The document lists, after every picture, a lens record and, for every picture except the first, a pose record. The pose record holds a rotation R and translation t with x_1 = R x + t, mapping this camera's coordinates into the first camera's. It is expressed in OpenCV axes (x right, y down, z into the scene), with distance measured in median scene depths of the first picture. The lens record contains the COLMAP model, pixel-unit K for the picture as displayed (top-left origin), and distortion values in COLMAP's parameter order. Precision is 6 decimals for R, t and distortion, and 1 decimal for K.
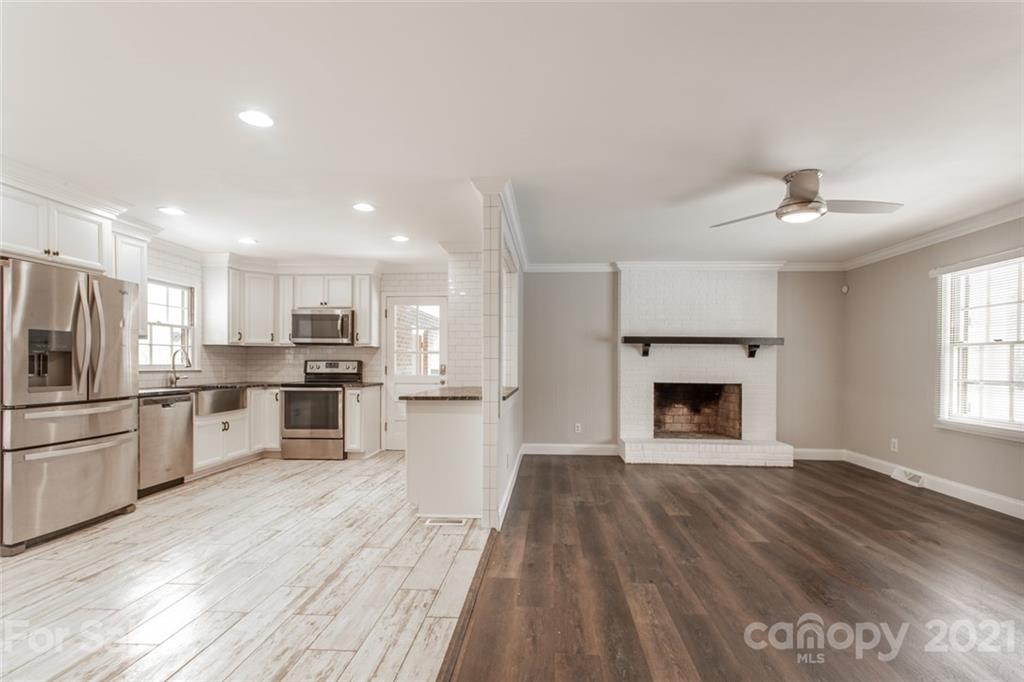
lens RADIAL K [[488.8, 0, 518.8], [0, 488.8, 364.5], [0, 0, 1]] dist [0.013546, 0.000026]
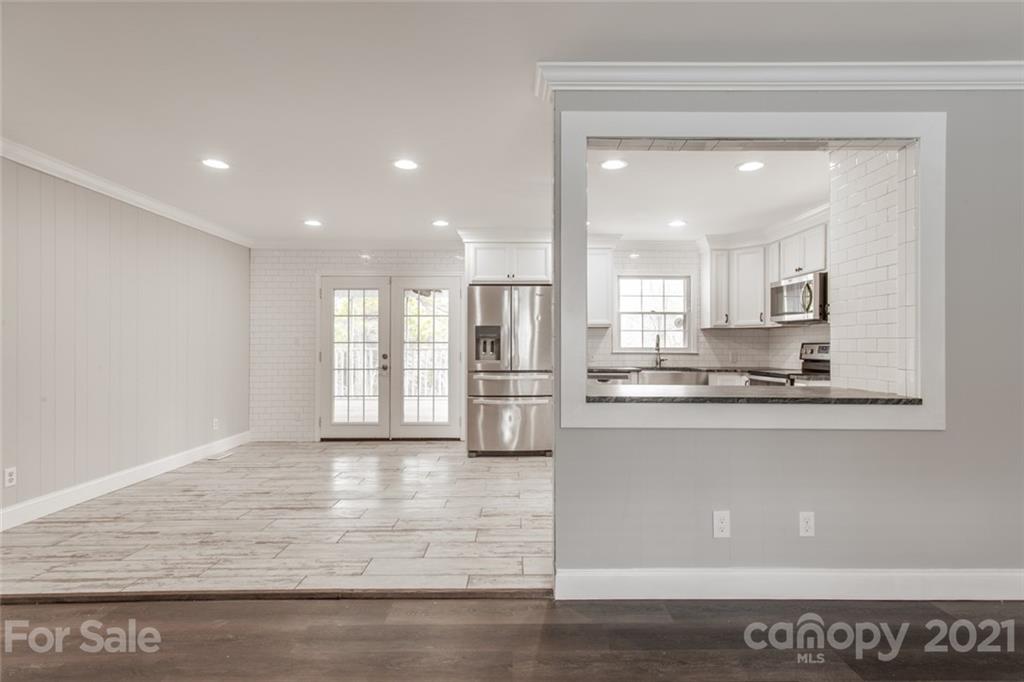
lens RADIAL K [[494.2, 0, 518.8], [0, 494.2, 341.8], [0, 0, 1]] dist [0.011454, 0.000407]
pose [[0.079212, -0.012044, -0.996785, 0.383327], [-0.004788, 0.999911, -0.012463, 0.002007], [0.996846, 0.005759, 0.079148, 0.552701]]
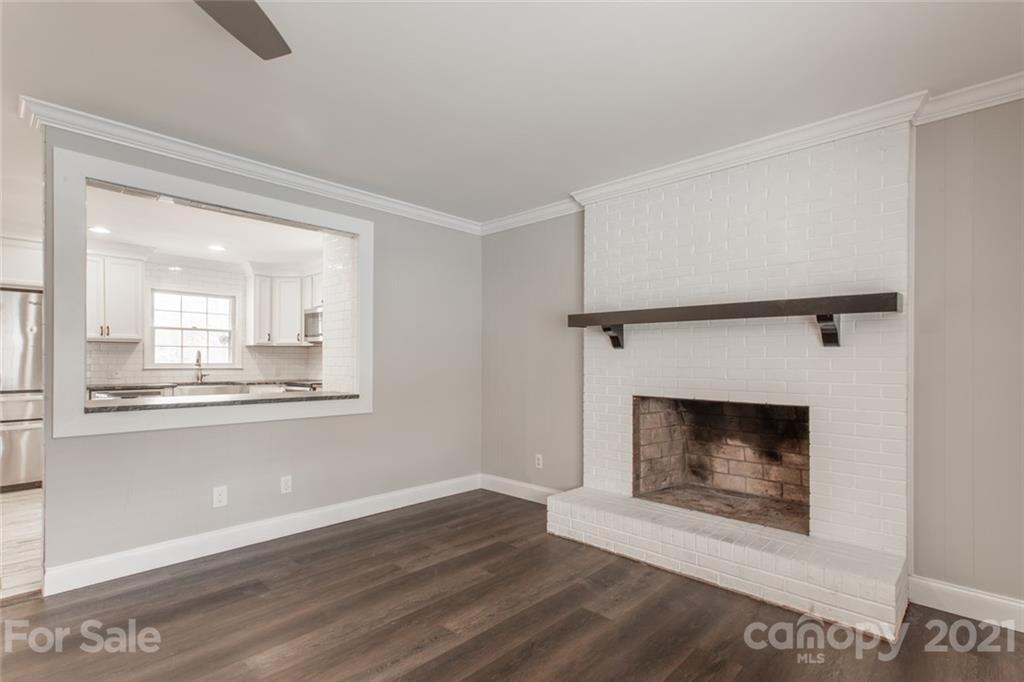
lens RADIAL K [[493.2, 0, 517.9], [0, 493.2, 358.3], [0, 0, 1]] dist [0.010984, -0.000330]
pose [[0.769731, -0.006621, -0.638335, 0.588451], [-0.000433, 0.999941, -0.010894, 0.000755], [0.638369, 0.008662, 0.769682, 0.541827]]
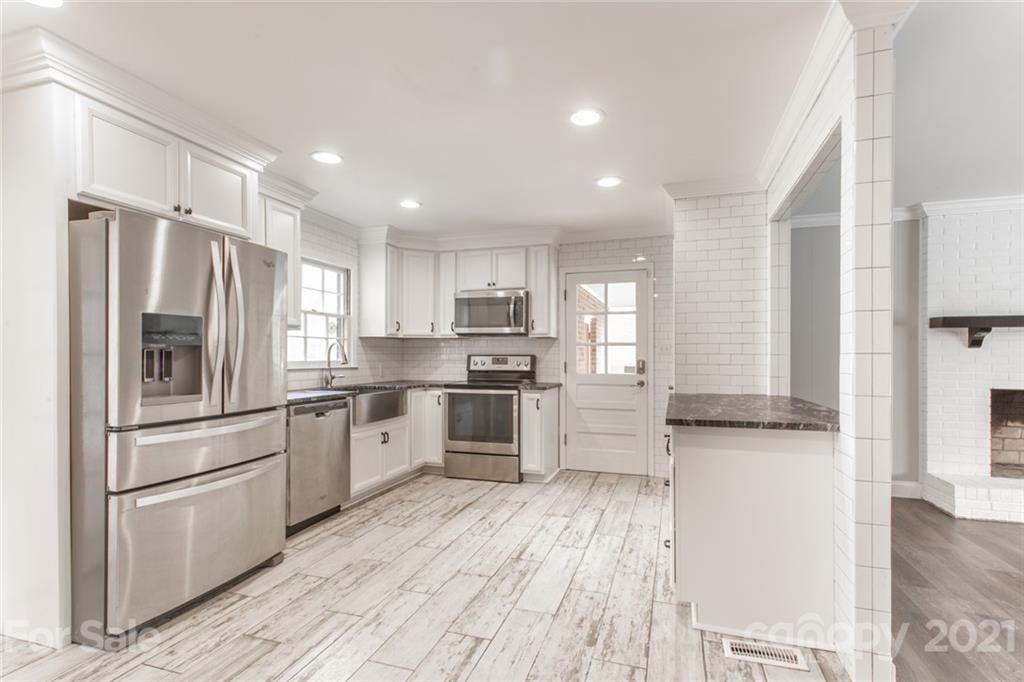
lens RADIAL K [[490.0, 0, 519.2], [0, 490.0, 355.0], [0, 0, 1]] dist [0.010318, 0.000547]
pose [[0.970315, -0.002684, -0.241831, -0.177787], [0.001575, 0.999987, -0.004778, -0.005103], [0.241841, 0.004255, 0.970307, 0.256677]]
